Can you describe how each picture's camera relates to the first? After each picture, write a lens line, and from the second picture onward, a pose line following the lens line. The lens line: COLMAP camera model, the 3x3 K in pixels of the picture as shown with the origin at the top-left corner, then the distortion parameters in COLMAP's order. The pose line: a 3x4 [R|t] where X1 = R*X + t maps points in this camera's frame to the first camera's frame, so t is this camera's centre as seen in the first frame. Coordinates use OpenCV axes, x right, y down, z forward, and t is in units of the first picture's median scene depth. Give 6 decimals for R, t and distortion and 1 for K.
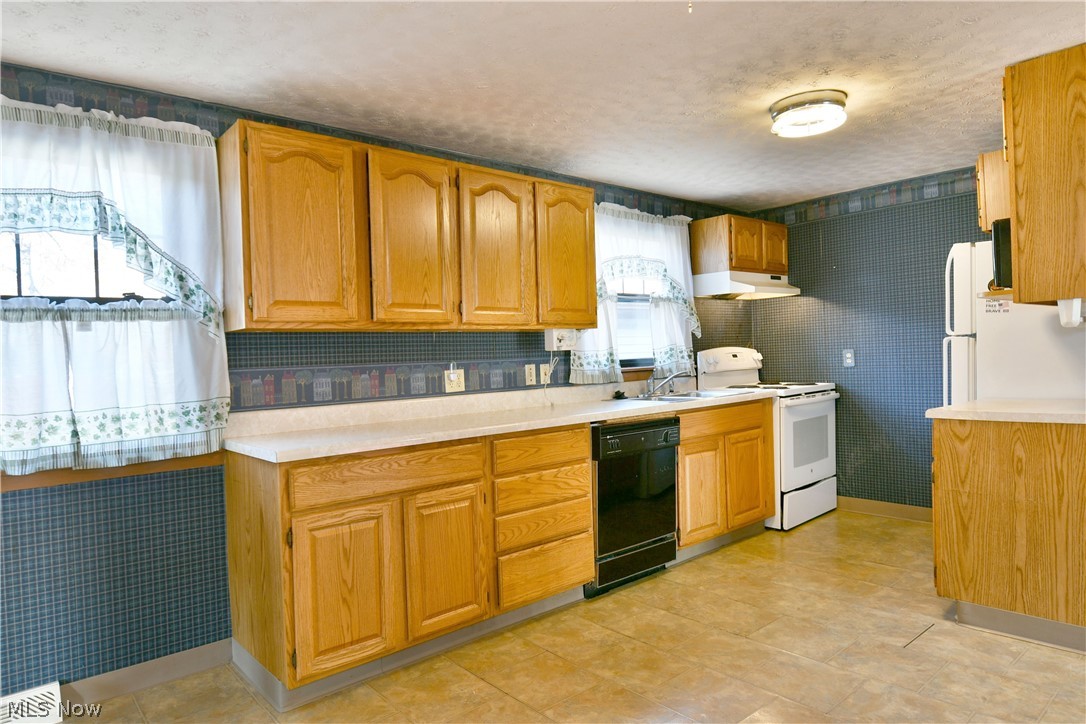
lens RADIAL K [[677.6, 0, 541.6], [0, 677.6, 367.6], [0, 0, 1]] dist [-0.013489, -0.005430]
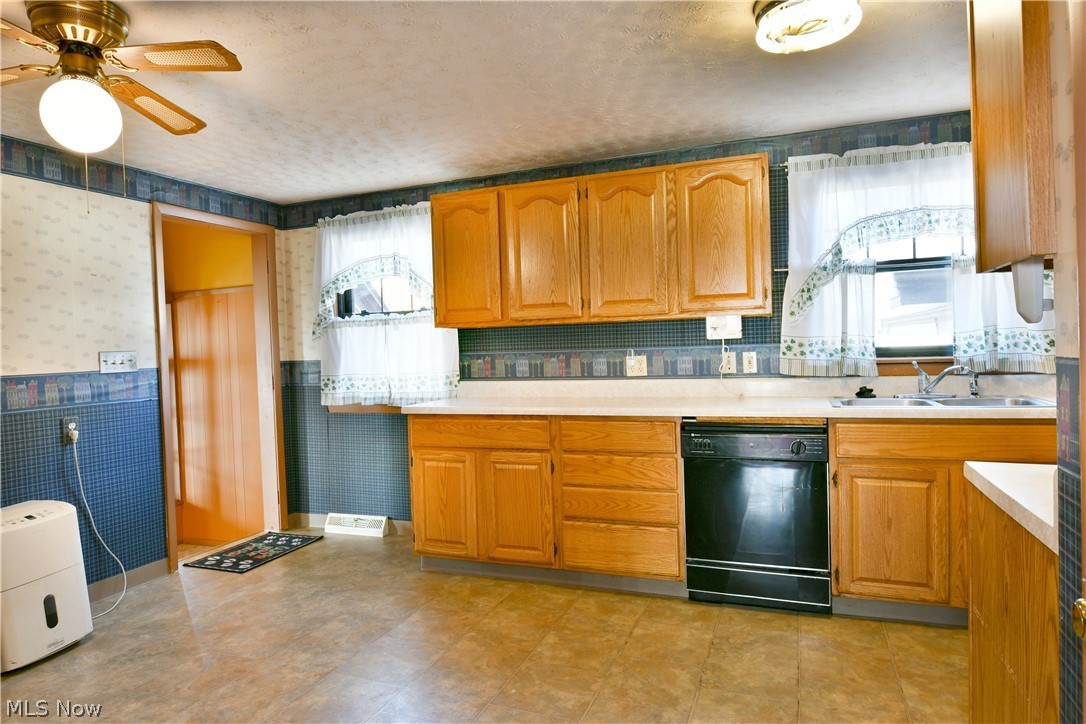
lens RADIAL K [[677.6, 0, 541.9], [0, 677.6, 362.3], [0, 0, 1]] dist [-0.013489, -0.005430]
pose [[0.445300, 0.044862, -0.894257, 0.943575], [0.001289, 0.998711, 0.050744, -0.050828], [0.895380, -0.023749, 0.444669, 0.450230]]
